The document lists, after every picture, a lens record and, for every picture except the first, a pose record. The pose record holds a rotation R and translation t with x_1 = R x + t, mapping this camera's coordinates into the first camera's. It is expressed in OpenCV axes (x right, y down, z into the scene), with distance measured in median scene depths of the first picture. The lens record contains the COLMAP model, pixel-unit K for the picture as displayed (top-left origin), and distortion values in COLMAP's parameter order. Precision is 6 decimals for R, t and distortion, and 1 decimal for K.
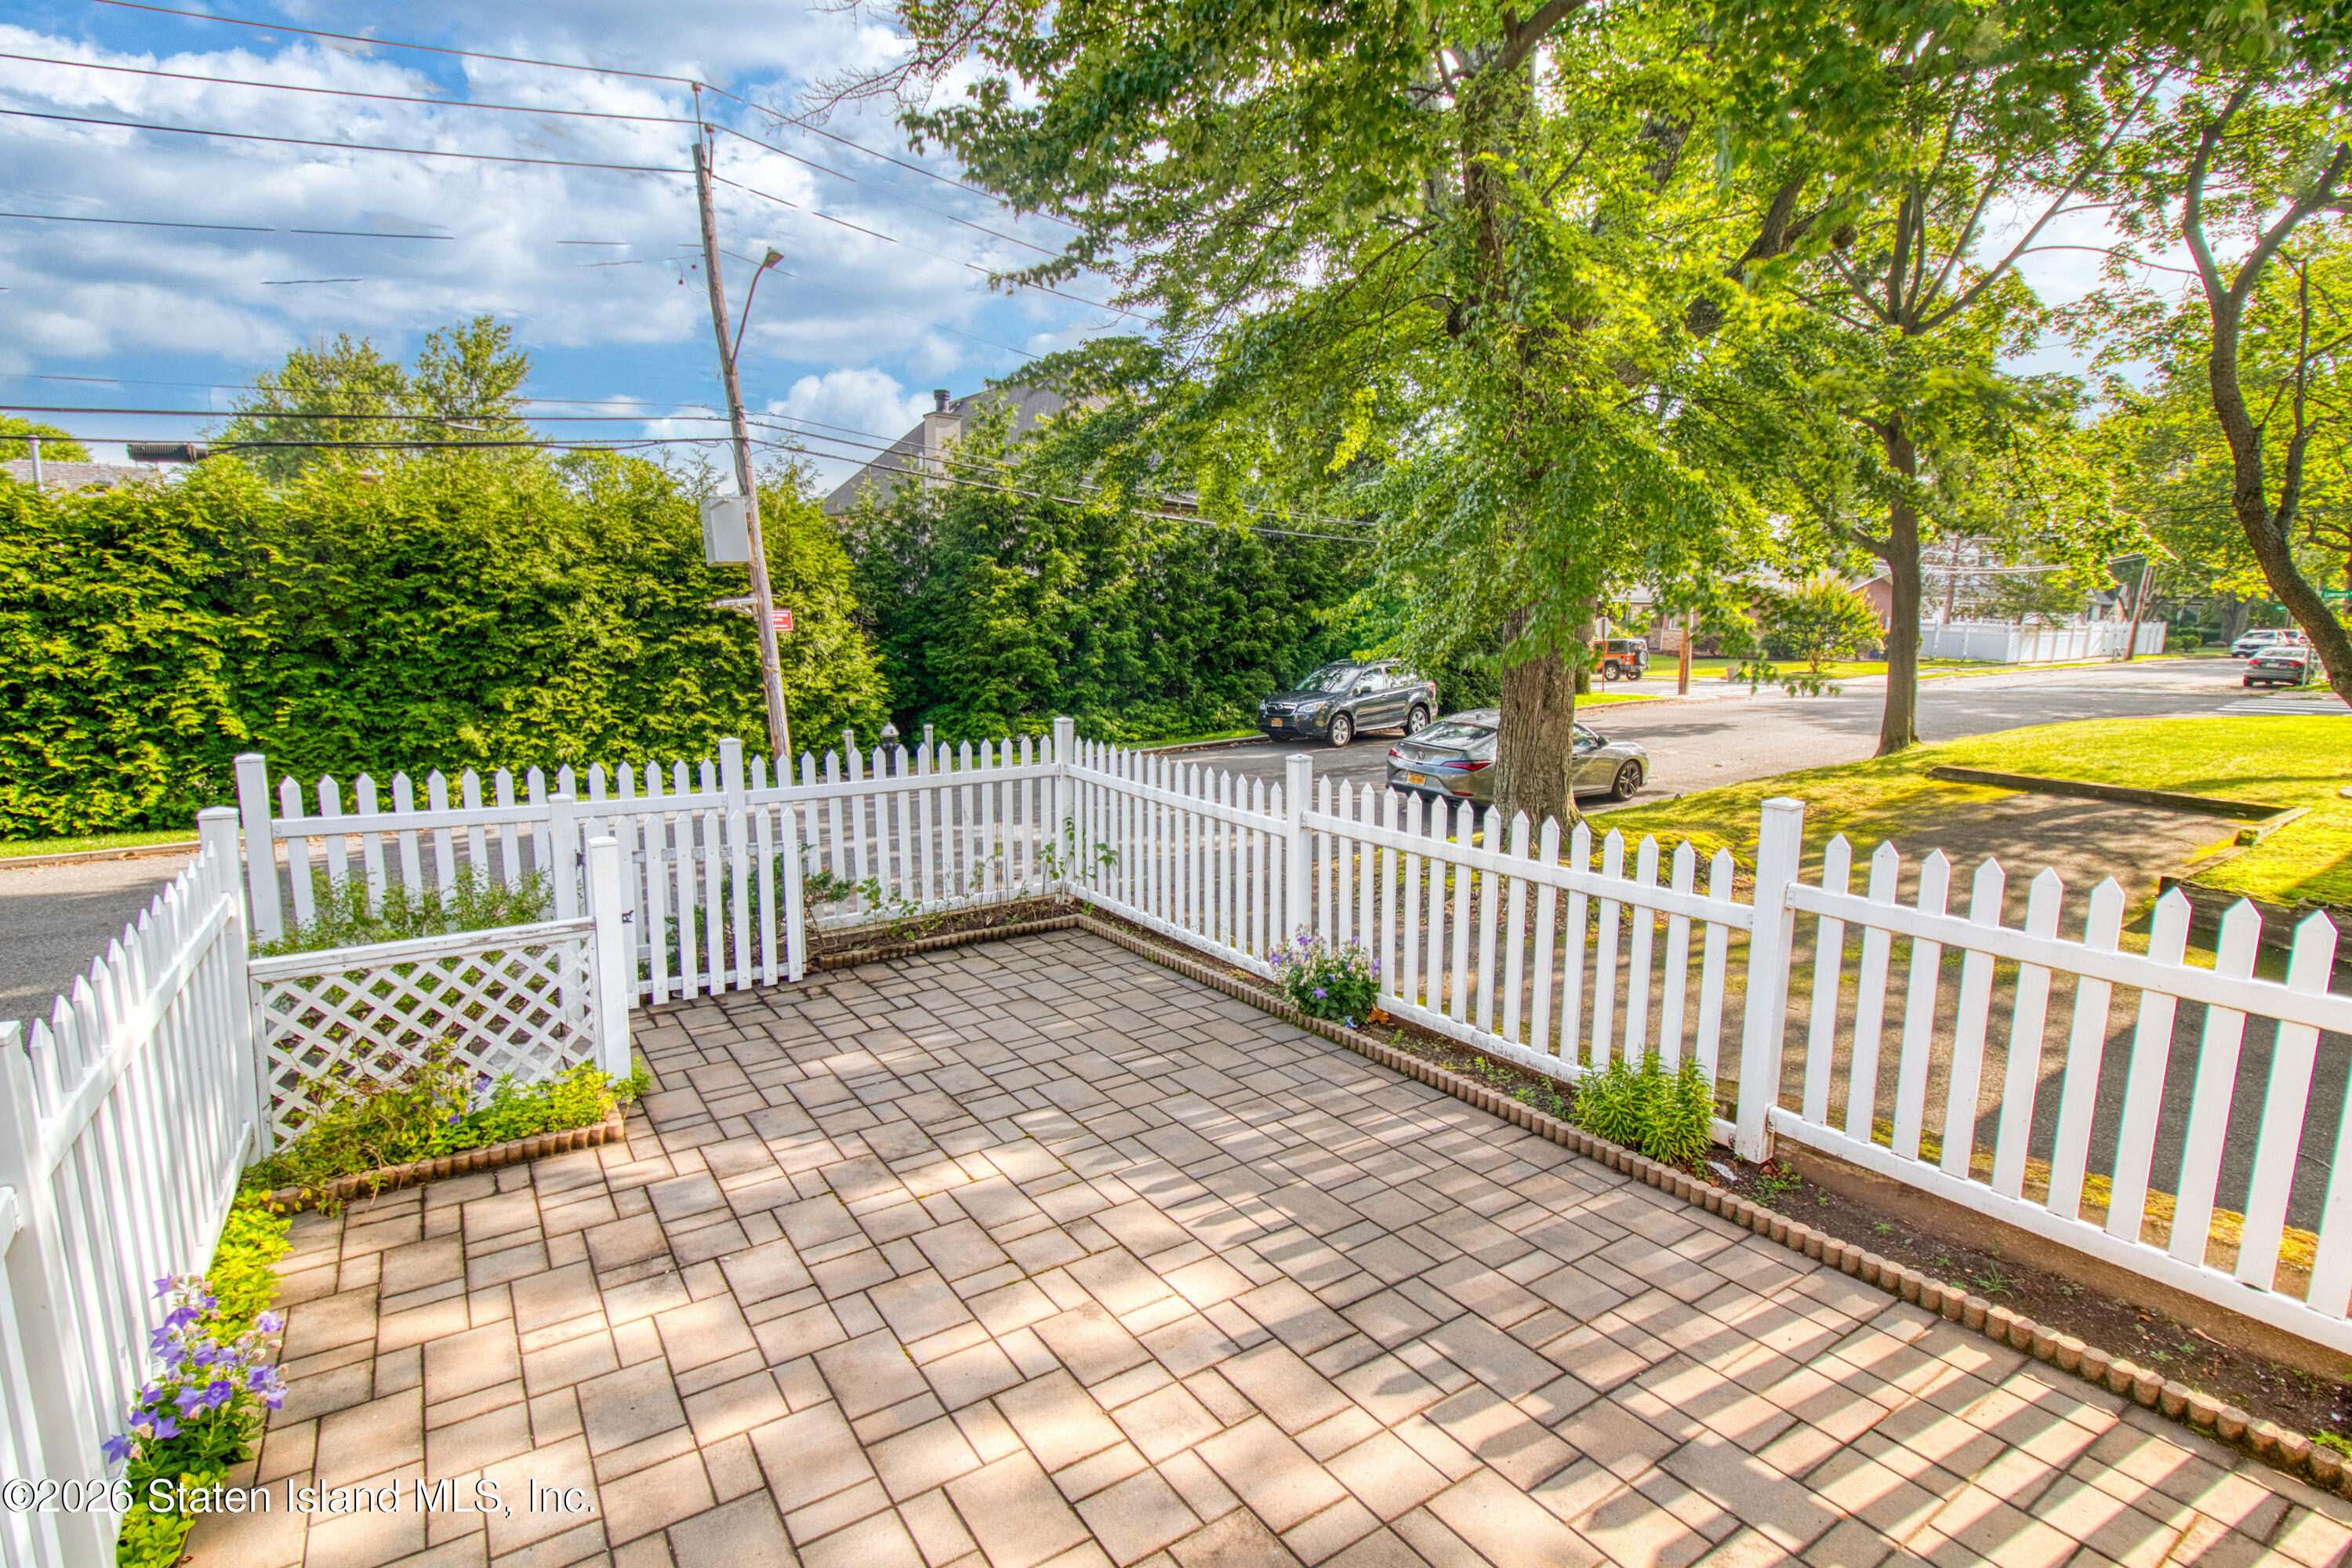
lens RADIAL K [[1113.2, 0, 1174.5], [0, 1113.2, 787.0], [0, 0, 1]] dist [0.017005, -0.012236]
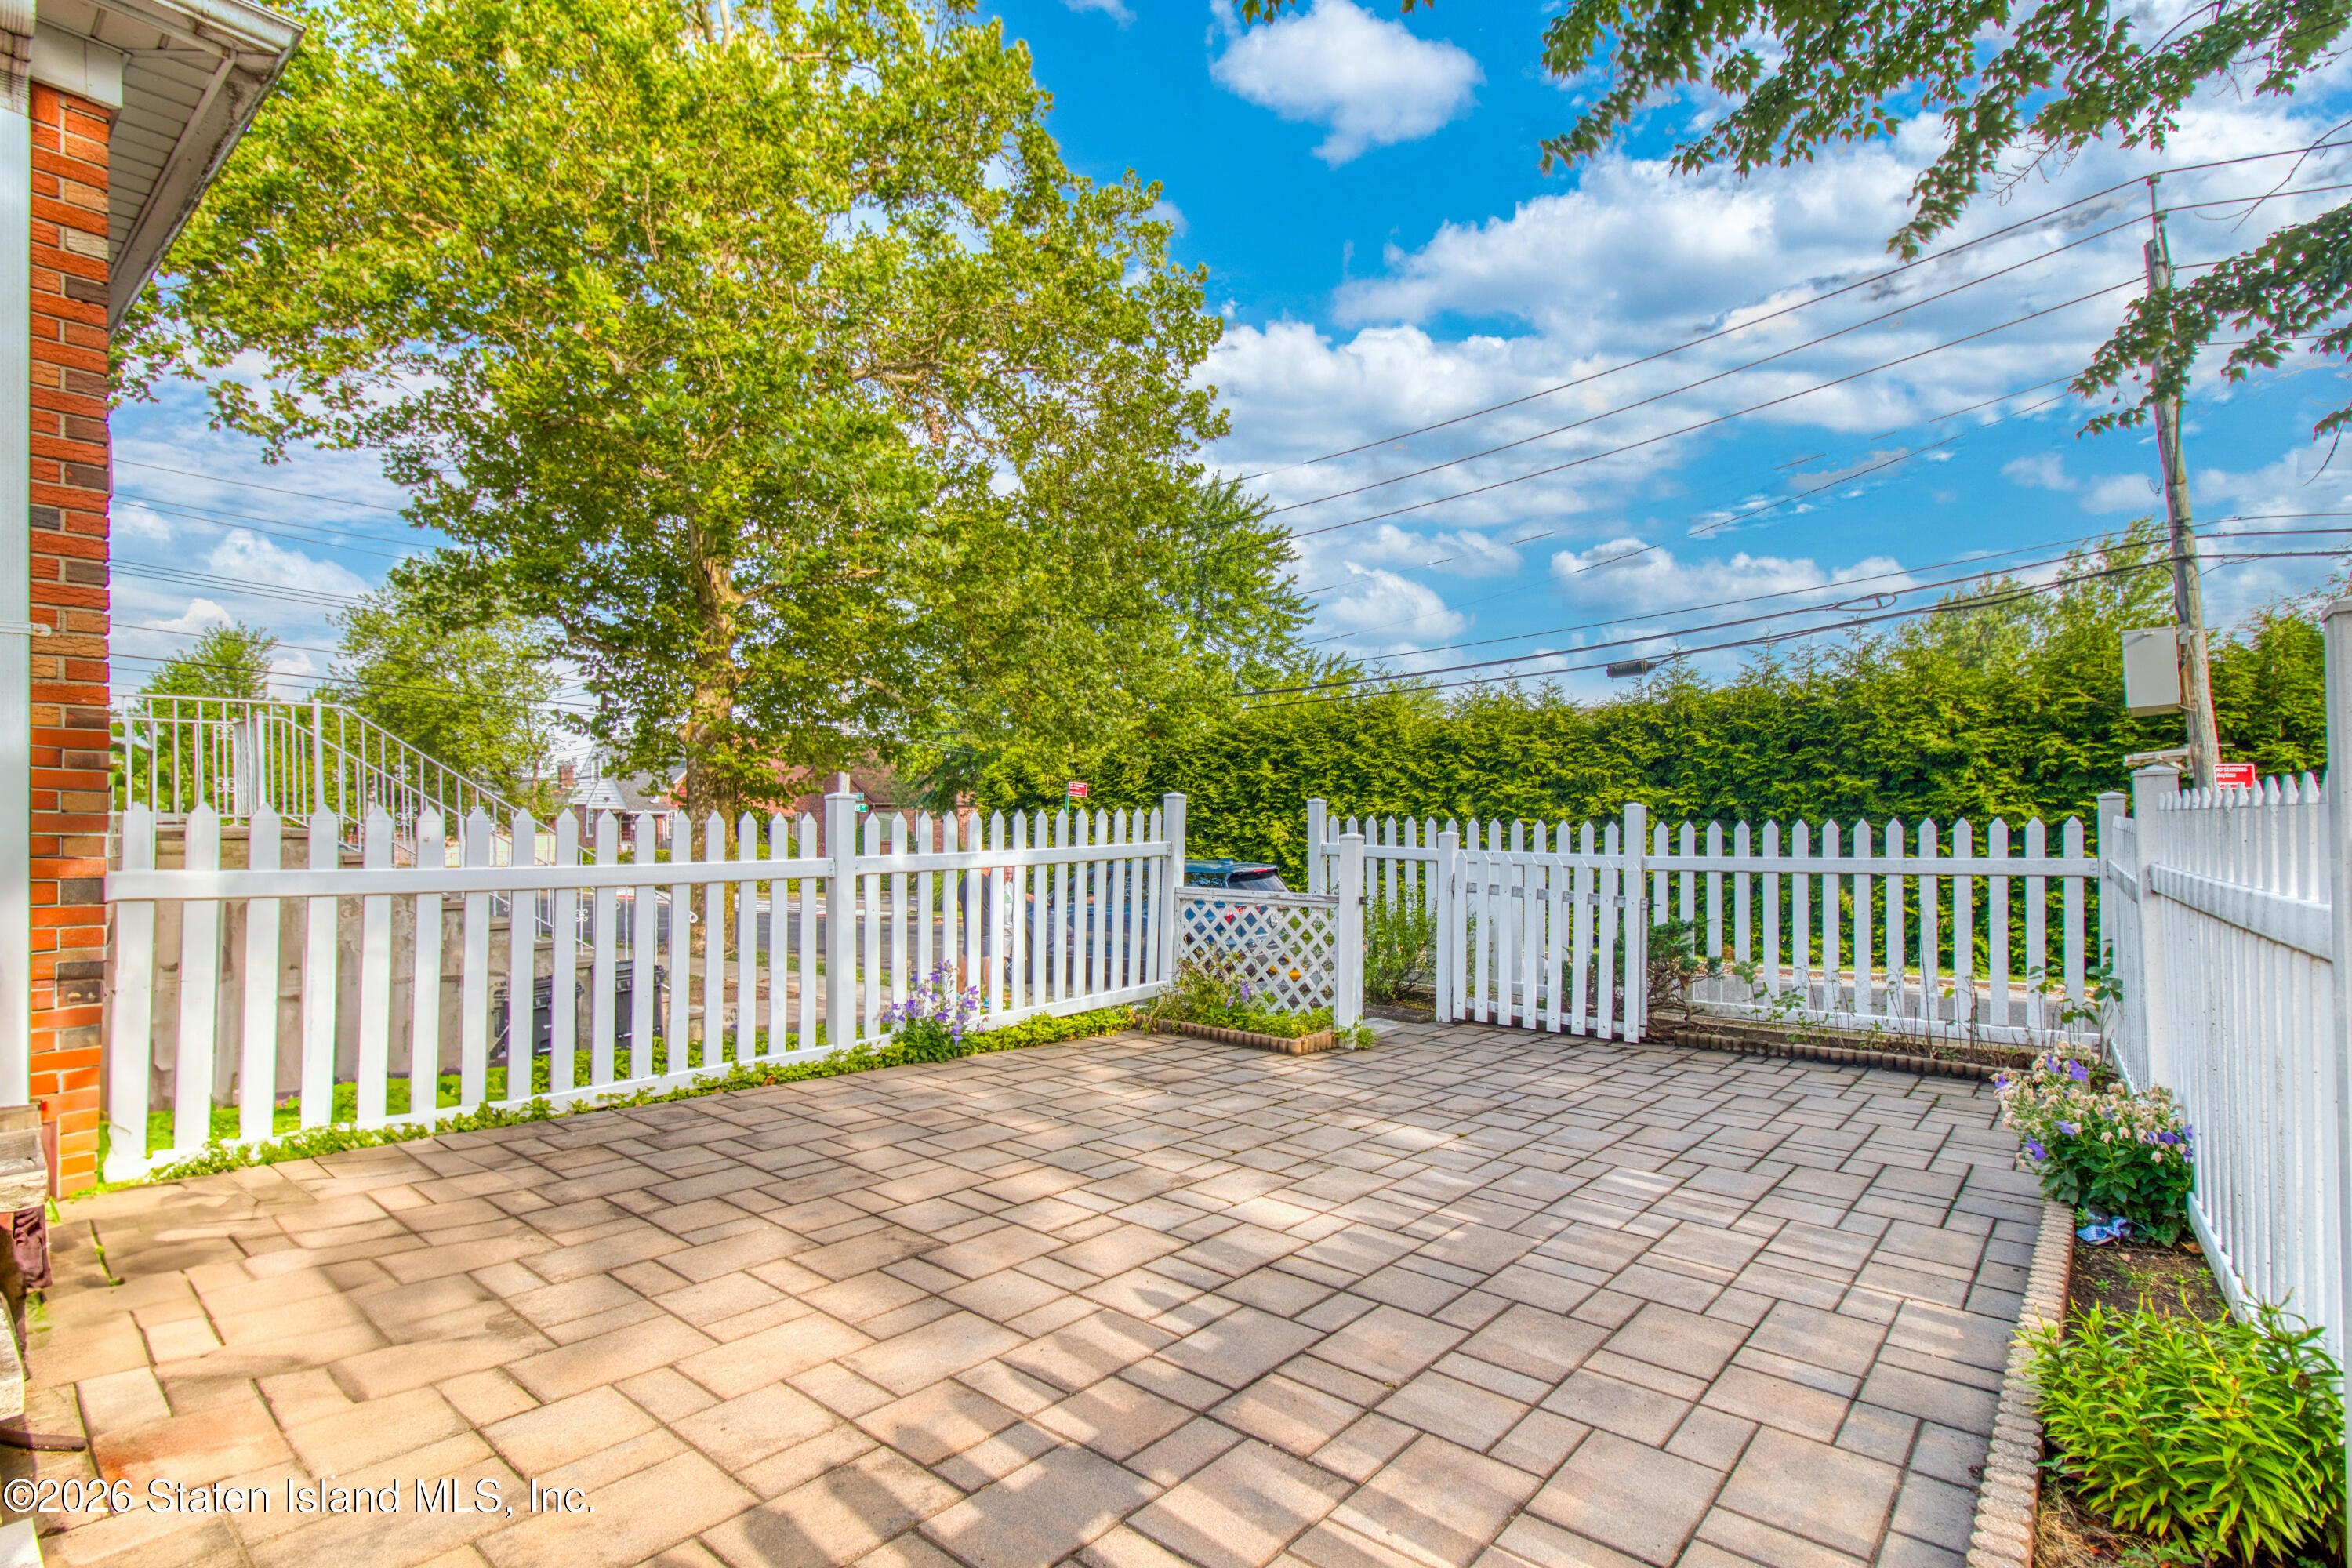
lens RADIAL K [[1113.2, 0, 1201.6], [0, 1113.2, 814.1], [0, 0, 1]] dist [0.017005, -0.012236]
pose [[0.287130, -0.027387, -0.957500, 0.202484], [-0.150215, 0.985936, -0.073246, 0.043632], [0.946040, 0.164862, 0.278978, 0.142705]]
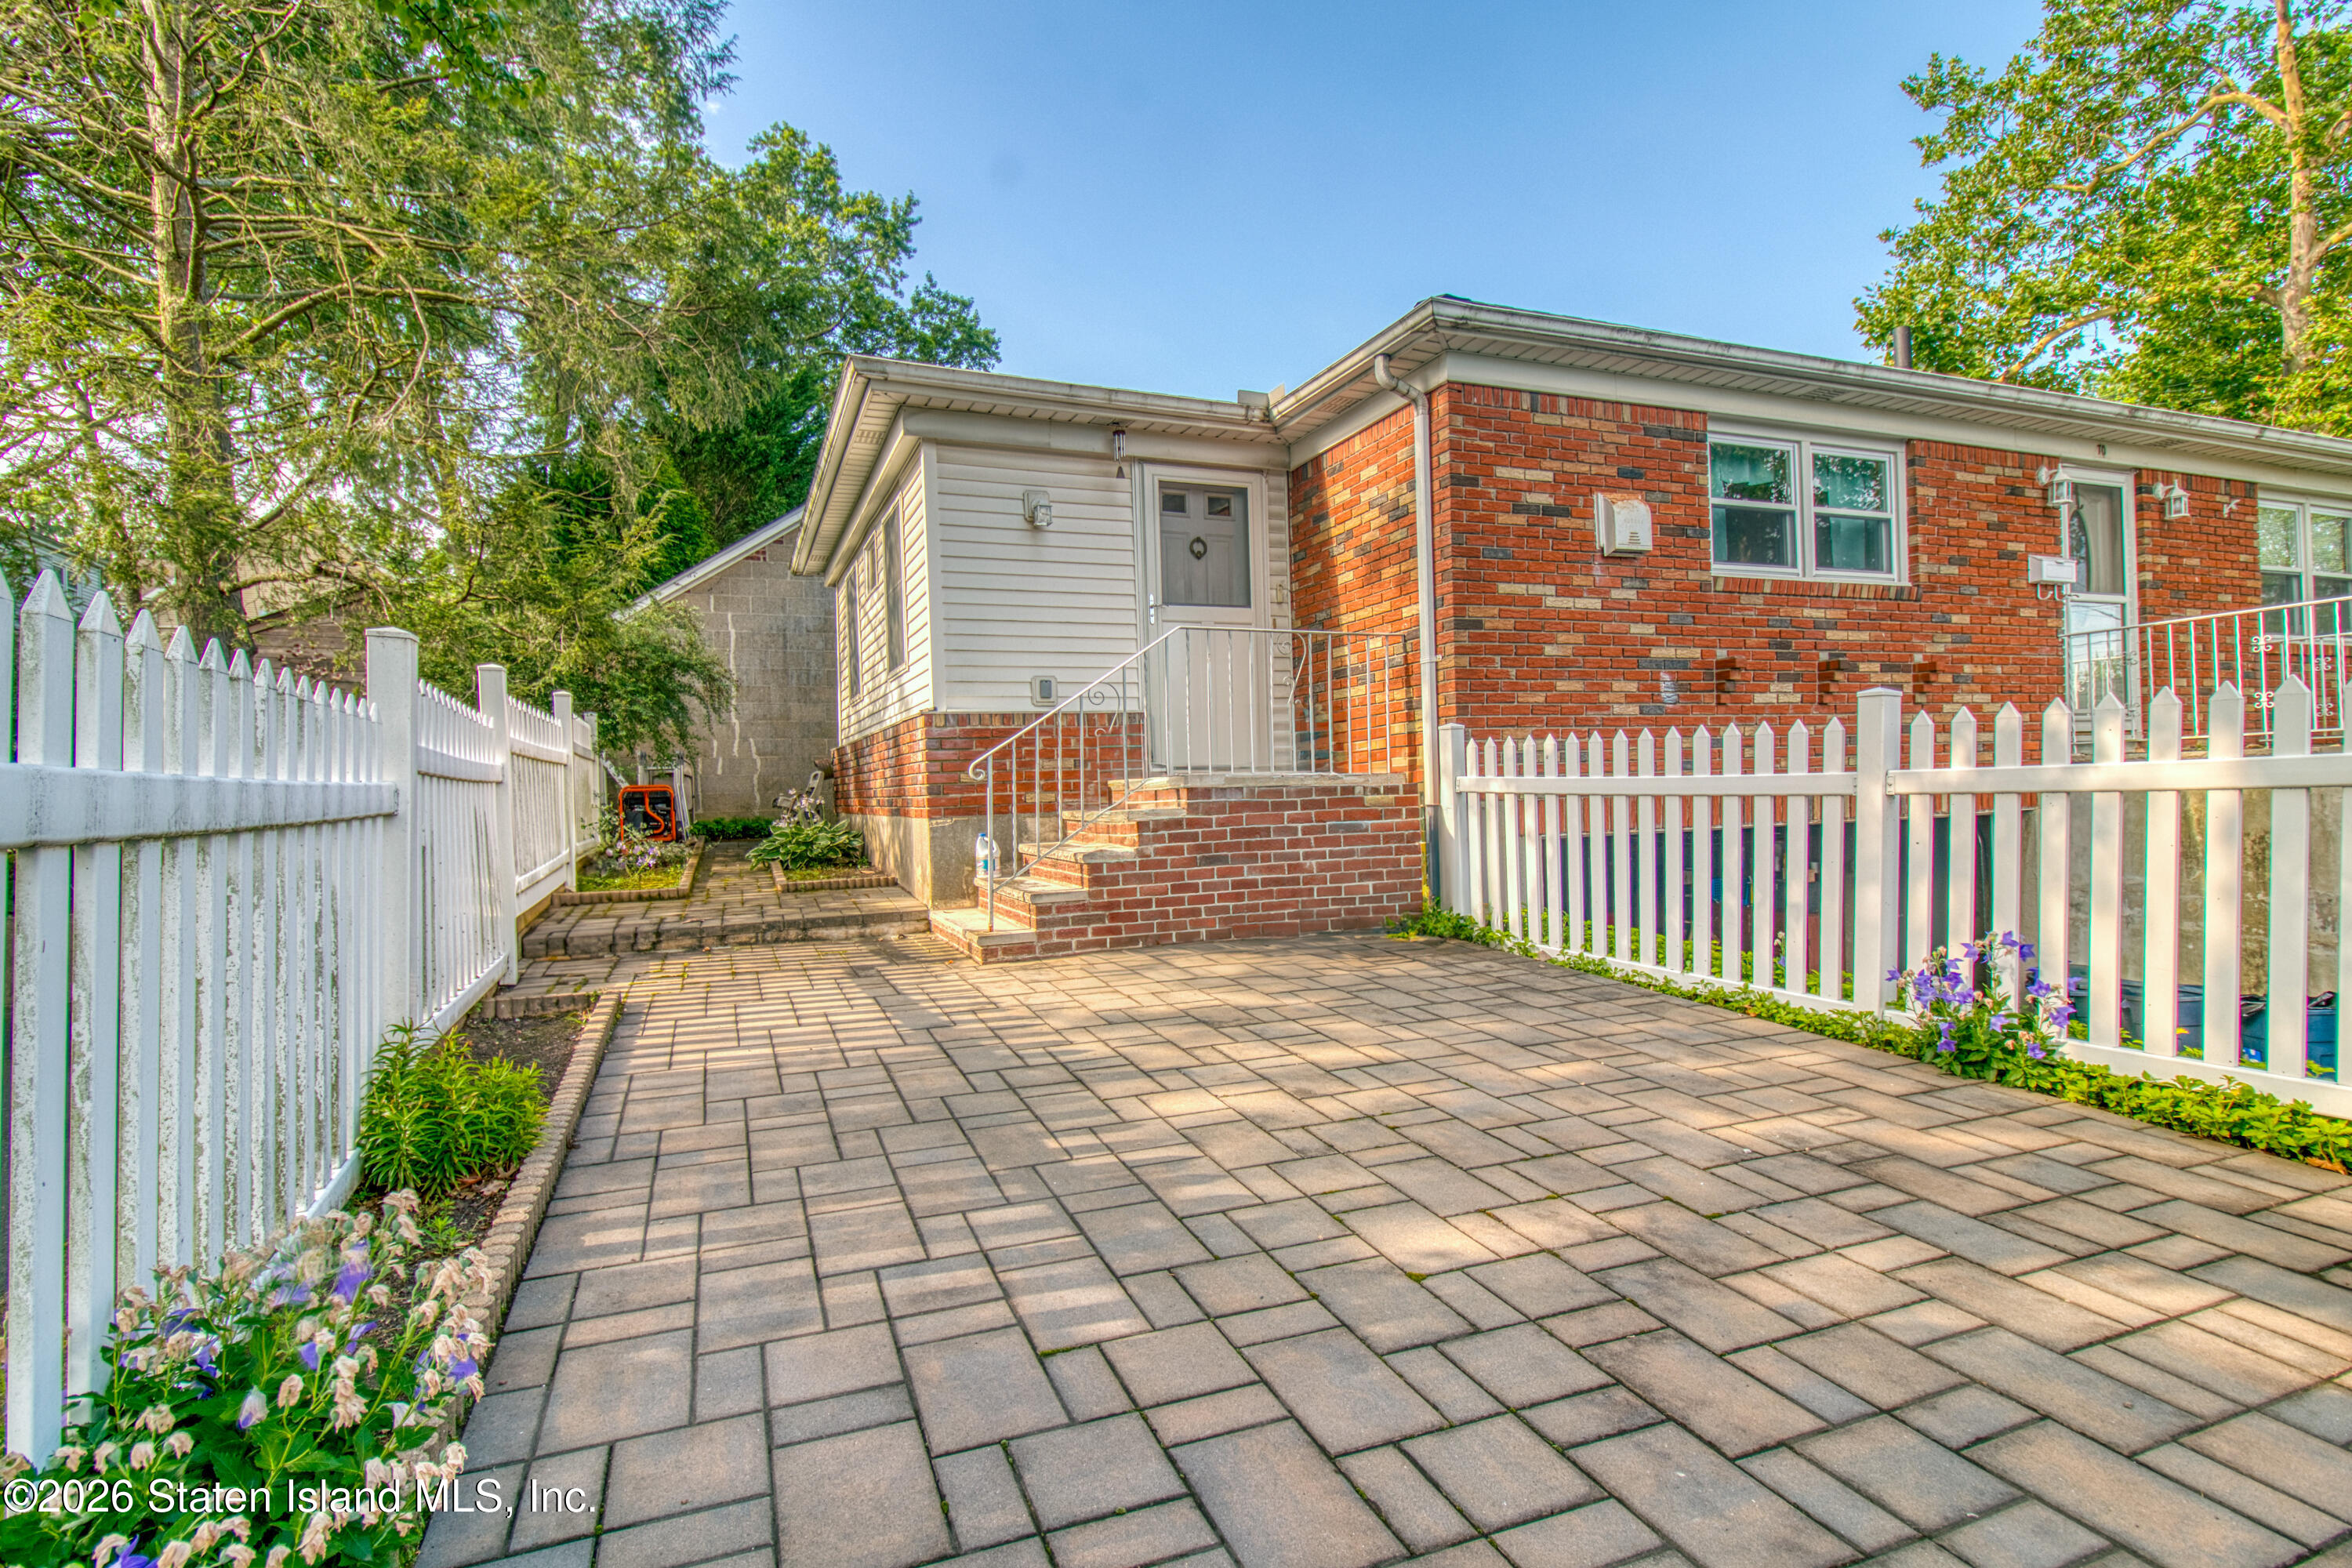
lens RADIAL K [[1113.2, 0, 1155.2], [0, 1113.2, 774.3], [0, 0, 1]] dist [0.017005, -0.012236]
pose [[-0.976085, -0.004359, 0.217346, -0.035734], [0.030089, 0.987467, 0.154932, 0.001059], [-0.215297, 0.157767, -0.963720, 0.428100]]
